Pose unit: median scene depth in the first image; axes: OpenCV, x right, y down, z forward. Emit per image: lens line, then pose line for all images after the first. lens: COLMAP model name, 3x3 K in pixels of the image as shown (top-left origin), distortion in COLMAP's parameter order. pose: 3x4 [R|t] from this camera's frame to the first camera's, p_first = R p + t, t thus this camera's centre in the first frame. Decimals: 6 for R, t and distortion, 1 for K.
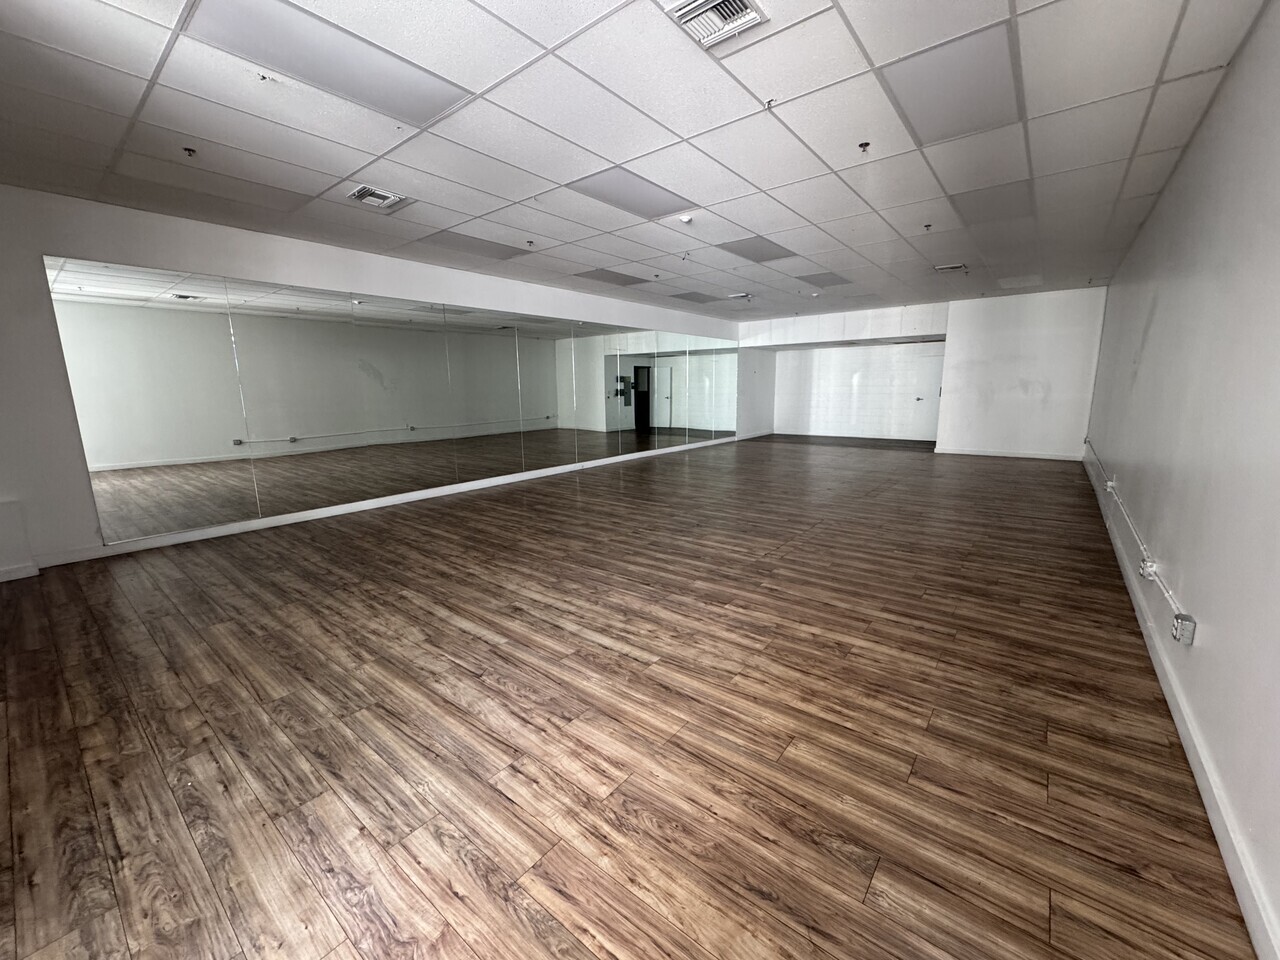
lens RADIAL K [[512.2, 0, 642.9], [0, 512.2, 482.0], [0, 0, 1]] dist [-0.003324, 0.000352]
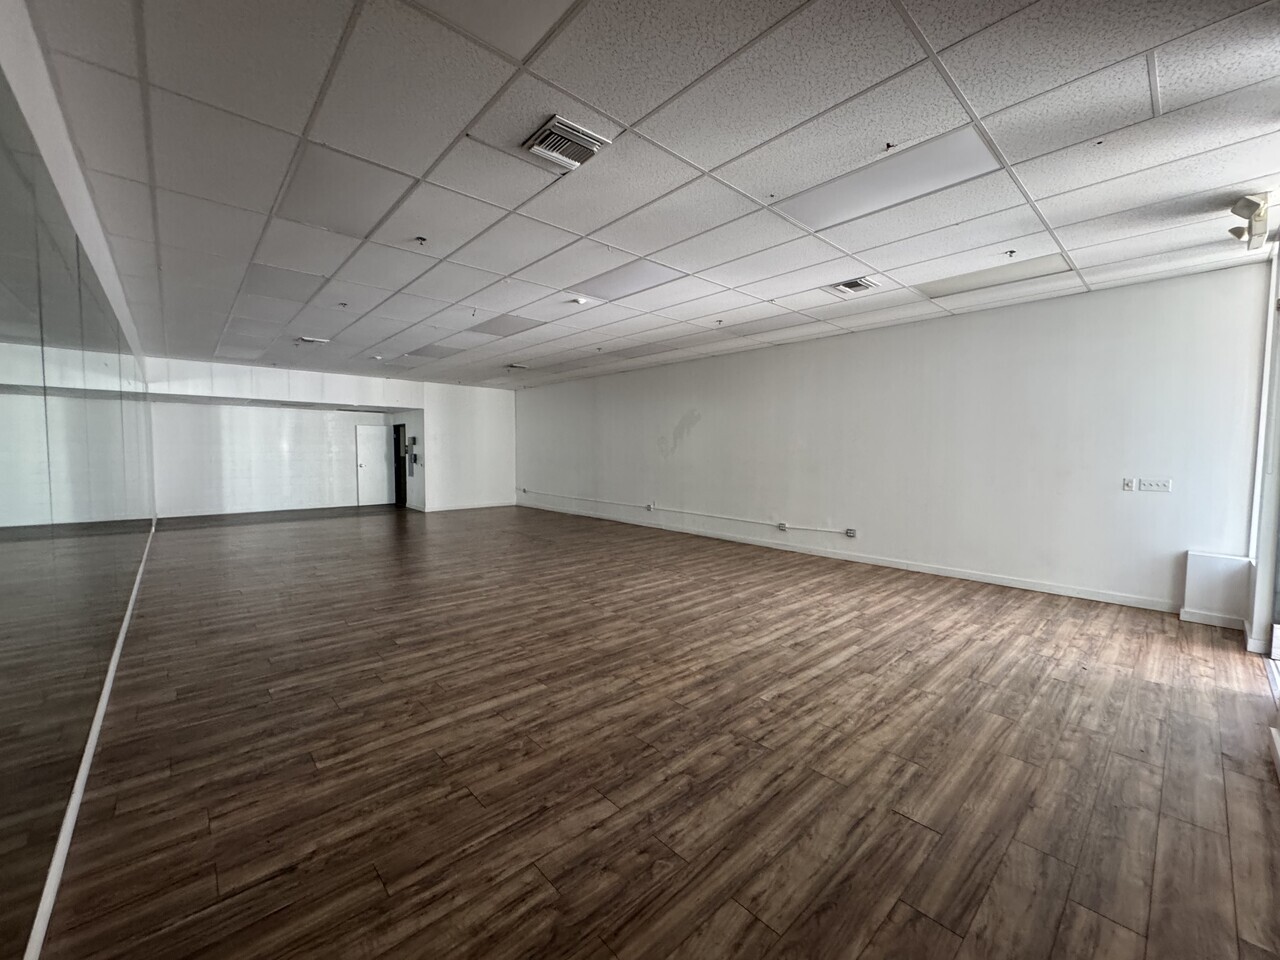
lens RADIAL K [[512.2, 0, 634.3], [0, 512.2, 482.9], [0, 0, 1]] dist [-0.003324, 0.000352]
pose [[0.157541, -0.047376, 0.986375, -1.342115], [0.172246, 0.984855, 0.019792, -0.183914], [-0.972374, 0.166781, 0.163316, 1.046659]]
